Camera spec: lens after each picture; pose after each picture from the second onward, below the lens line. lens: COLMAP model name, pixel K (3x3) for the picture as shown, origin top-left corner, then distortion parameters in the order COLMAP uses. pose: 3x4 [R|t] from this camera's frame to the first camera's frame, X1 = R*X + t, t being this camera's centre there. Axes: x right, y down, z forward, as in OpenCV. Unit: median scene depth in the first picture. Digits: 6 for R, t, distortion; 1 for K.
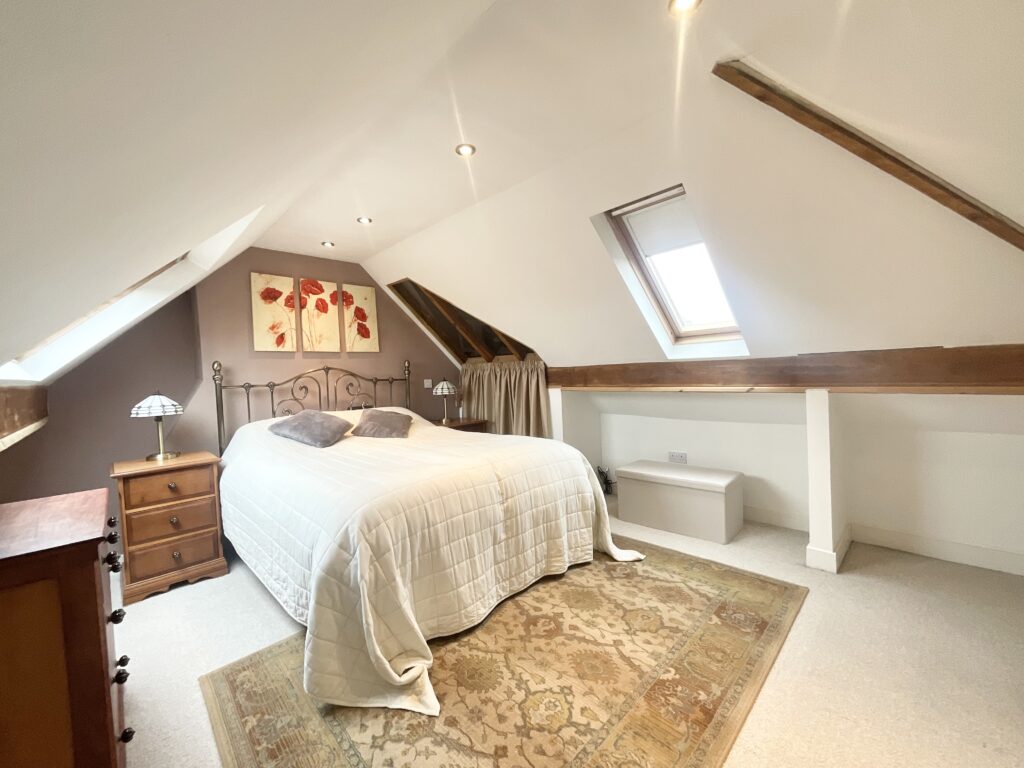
lens RADIAL K [[415.2, 0, 511.7], [0, 415.2, 386.3], [0, 0, 1]] dist [-0.015345, 0.001916]
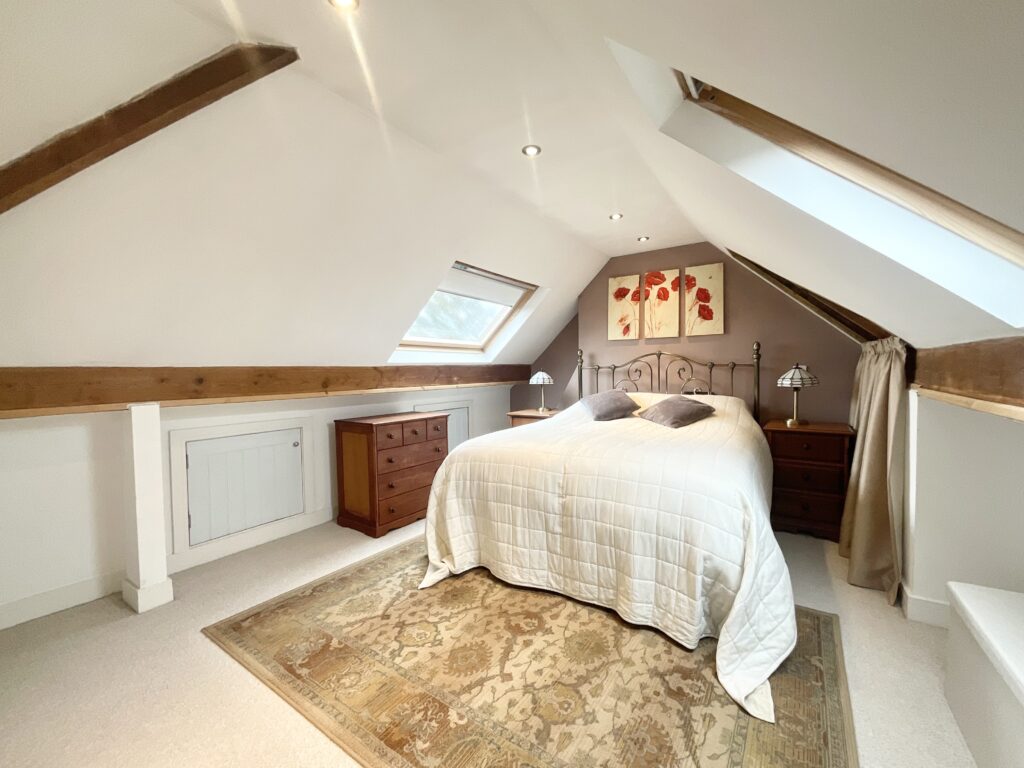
lens RADIAL K [[415.2, 0, 512.0], [0, 415.2, 385.1], [0, 0, 1]] dist [-0.015345, 0.001916]
pose [[0.181526, 0.072316, -0.980724, 0.874251], [-0.021393, 0.997347, 0.069582, -0.043592], [0.983153, 0.008350, 0.182591, 0.692541]]
